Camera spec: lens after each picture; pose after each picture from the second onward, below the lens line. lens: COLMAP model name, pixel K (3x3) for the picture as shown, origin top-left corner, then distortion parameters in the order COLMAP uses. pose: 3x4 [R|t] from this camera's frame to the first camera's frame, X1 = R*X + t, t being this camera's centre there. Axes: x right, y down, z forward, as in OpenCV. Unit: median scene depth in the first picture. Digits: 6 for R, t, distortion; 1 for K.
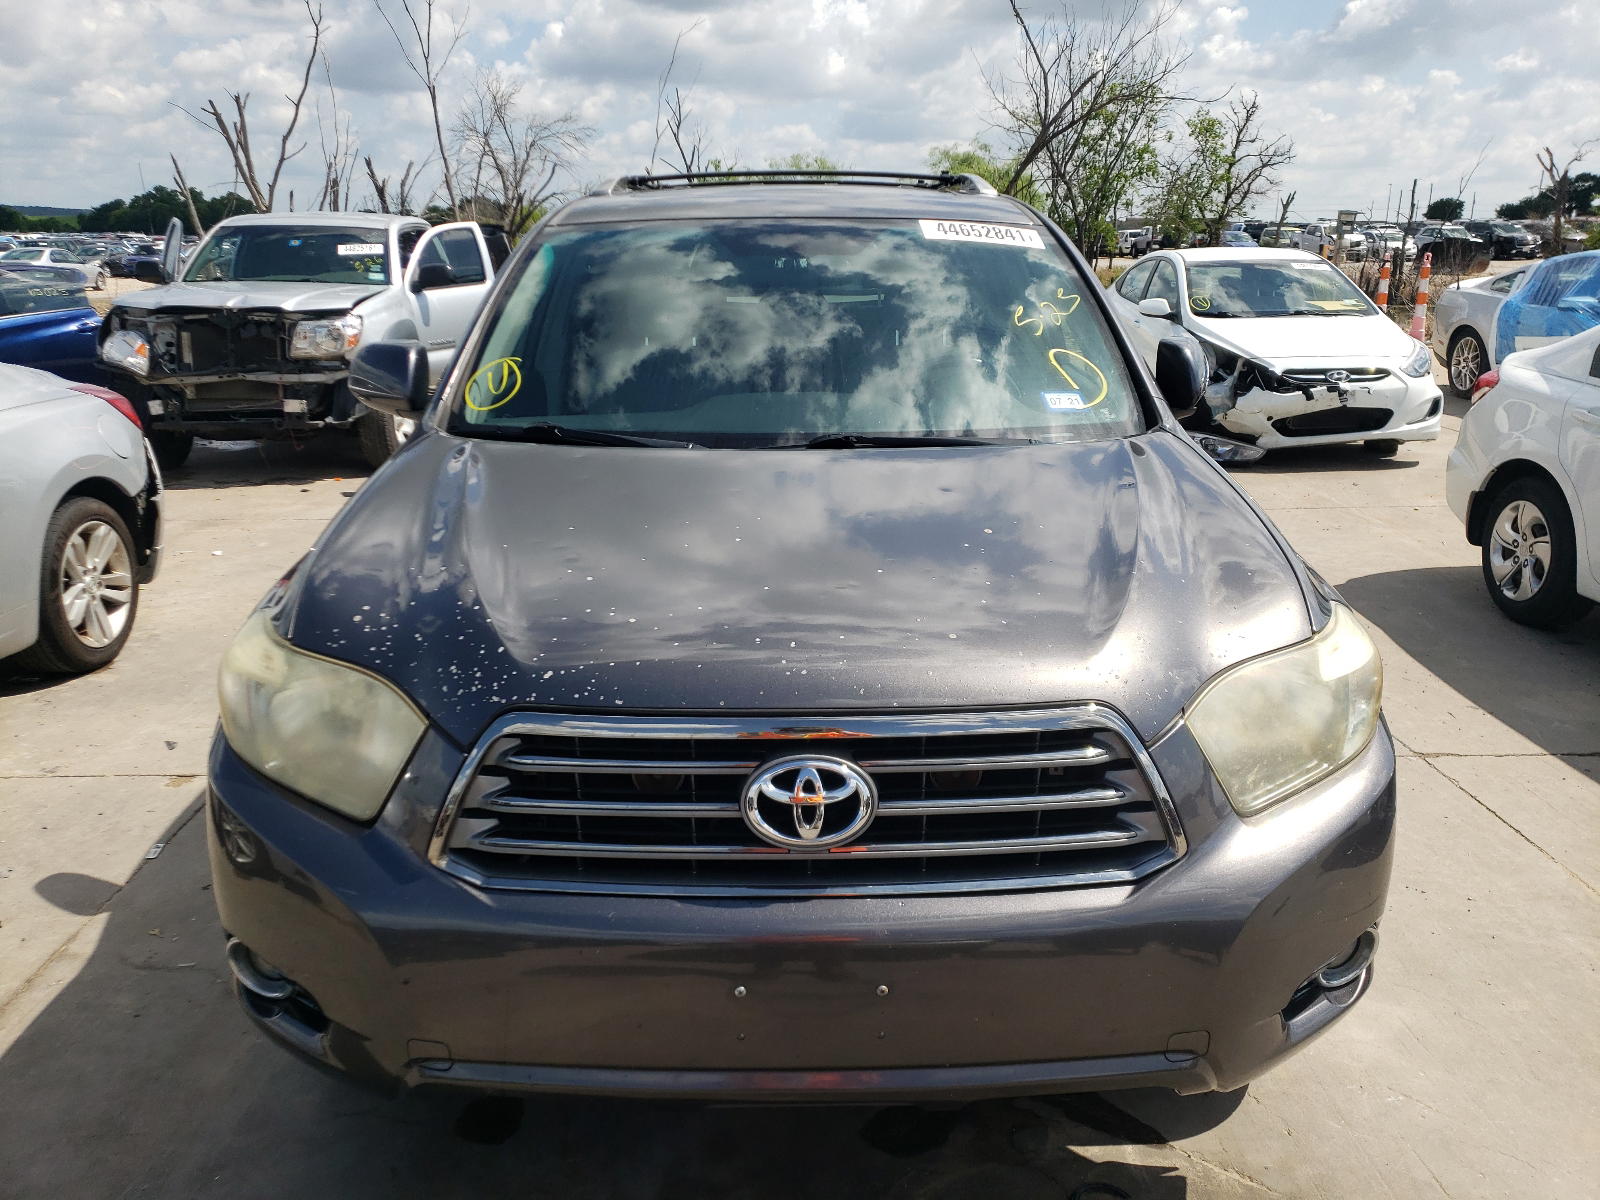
lens RADIAL K [[1305.2, 0, 819.1], [0, 1305.2, 599.5], [0, 0, 1]] dist [-0.006638, -0.000623]
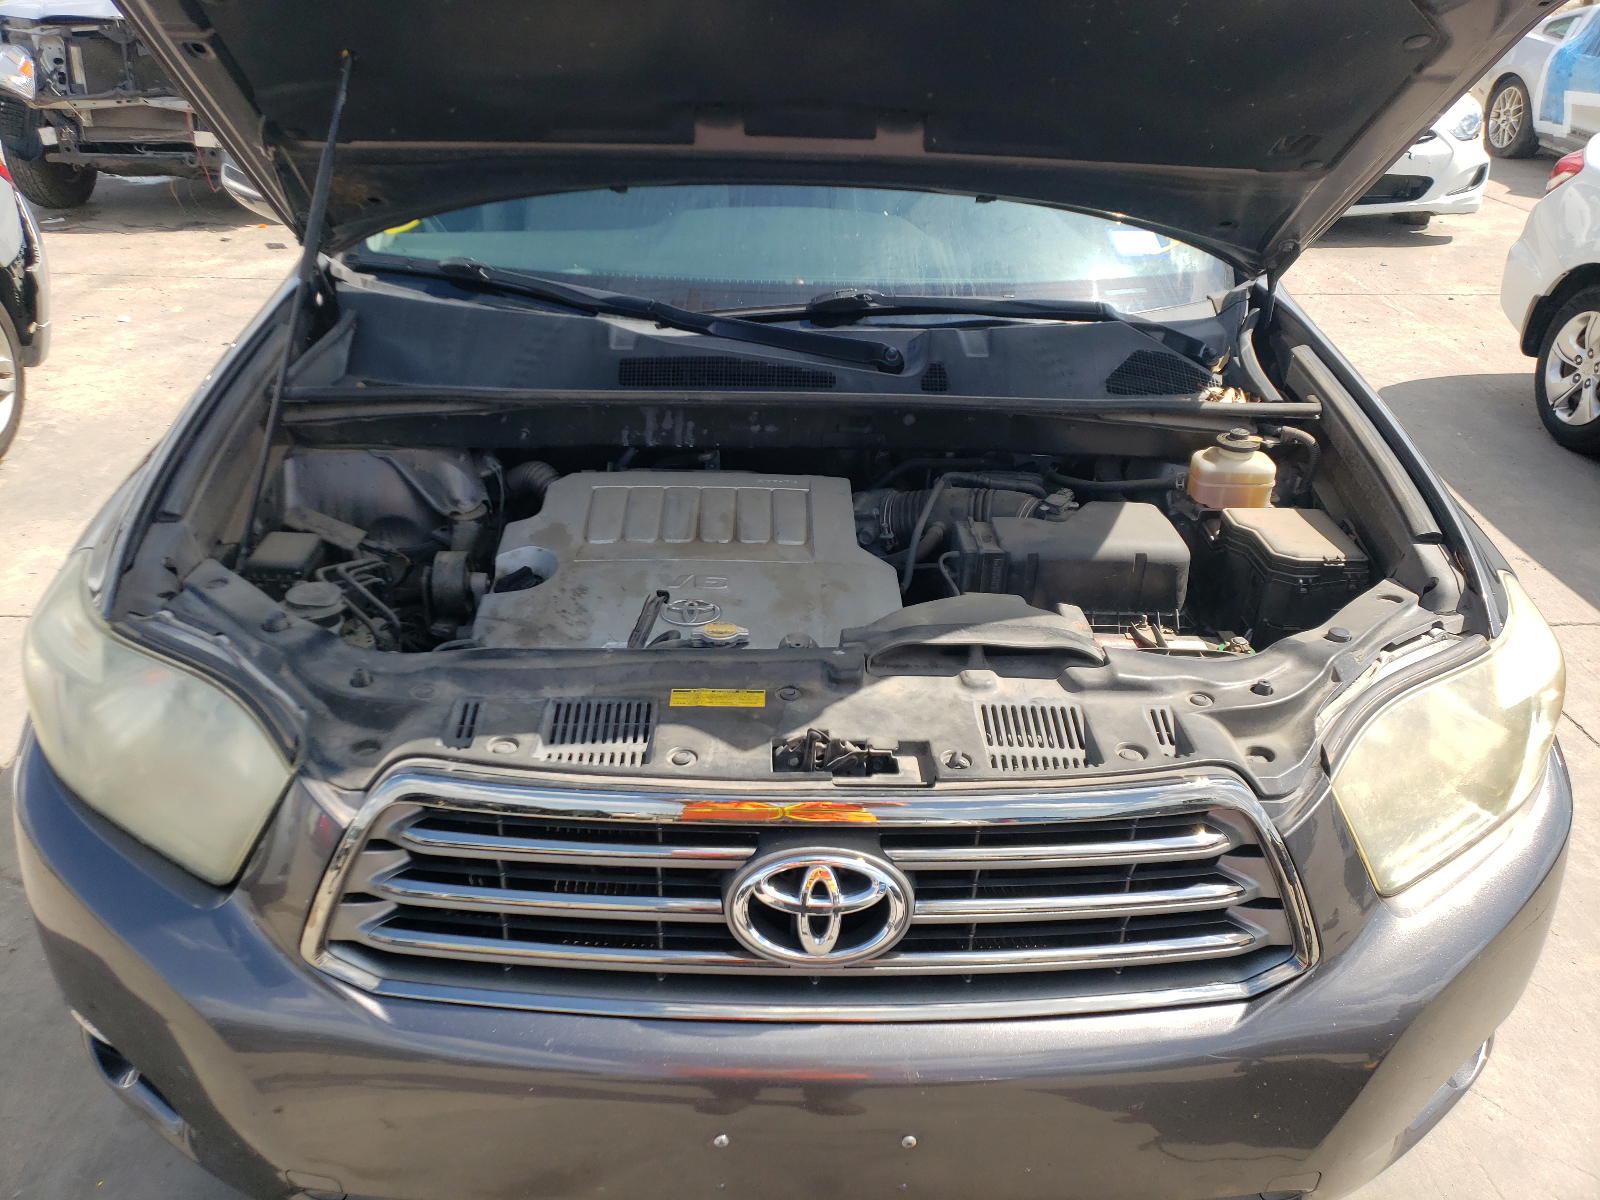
lens RADIAL K [[1236.5, 0, 800.0], [0, 1236.5, 600.0], [0, 0, 1]] dist [0.121589, -0.154281]
pose [[0.999546, 0.023666, 0.018656, -0.012288], [-0.027170, 0.975515, 0.218247, -0.056749], [-0.013035, -0.218655, 0.975715, 0.121413]]
